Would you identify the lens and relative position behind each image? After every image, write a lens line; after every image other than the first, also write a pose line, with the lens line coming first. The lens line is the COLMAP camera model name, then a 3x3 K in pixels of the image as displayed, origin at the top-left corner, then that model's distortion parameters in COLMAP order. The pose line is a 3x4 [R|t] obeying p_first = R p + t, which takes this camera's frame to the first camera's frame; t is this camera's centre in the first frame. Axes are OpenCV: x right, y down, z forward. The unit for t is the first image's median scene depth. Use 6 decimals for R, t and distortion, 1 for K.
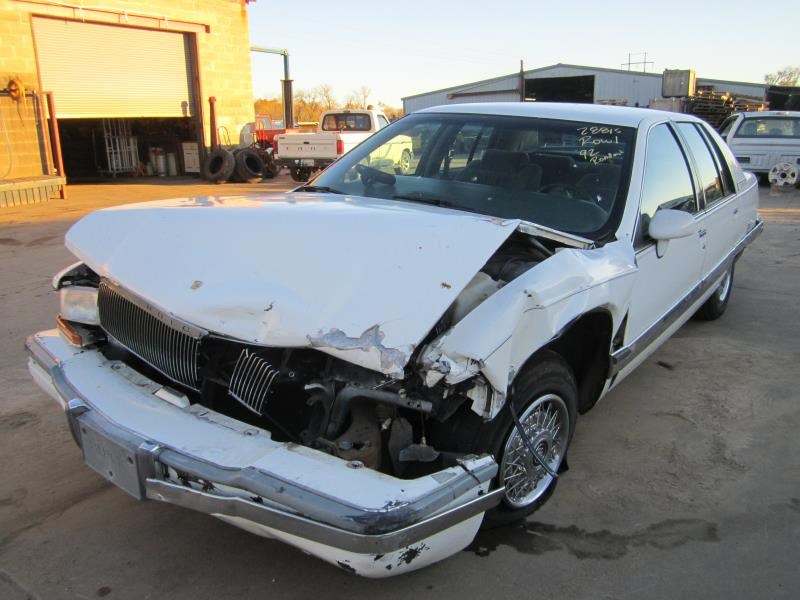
lens RADIAL K [[670.0, 0, 401.5], [0, 670.0, 298.6], [0, 0, 1]] dist [-0.052528, 0.015129]
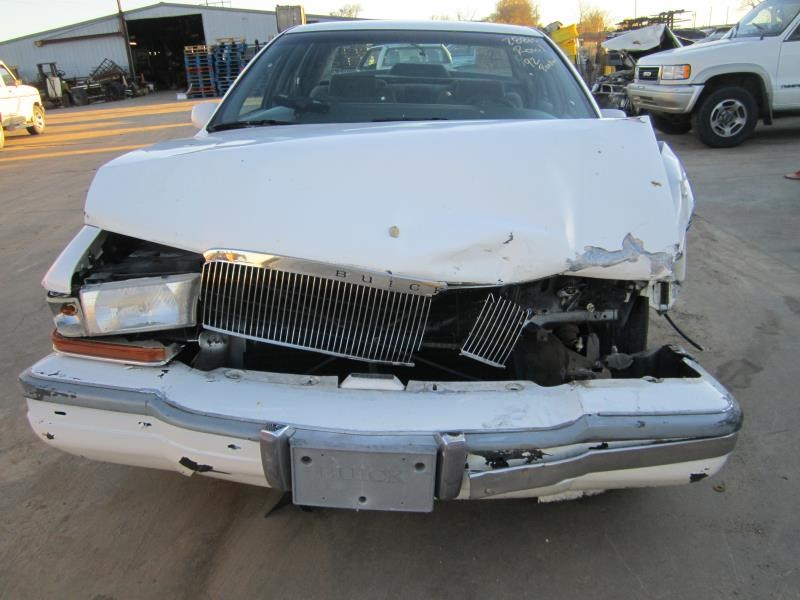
lens RADIAL K [[670.0, 0, 399.2], [0, 670.0, 295.4], [0, 0, 1]] dist [-0.052528, 0.015129]
pose [[0.831451, -0.218019, 0.511036, -0.717124], [0.180057, 0.975887, 0.123385, -0.043668], [-0.525613, -0.010573, 0.850658, 0.331575]]
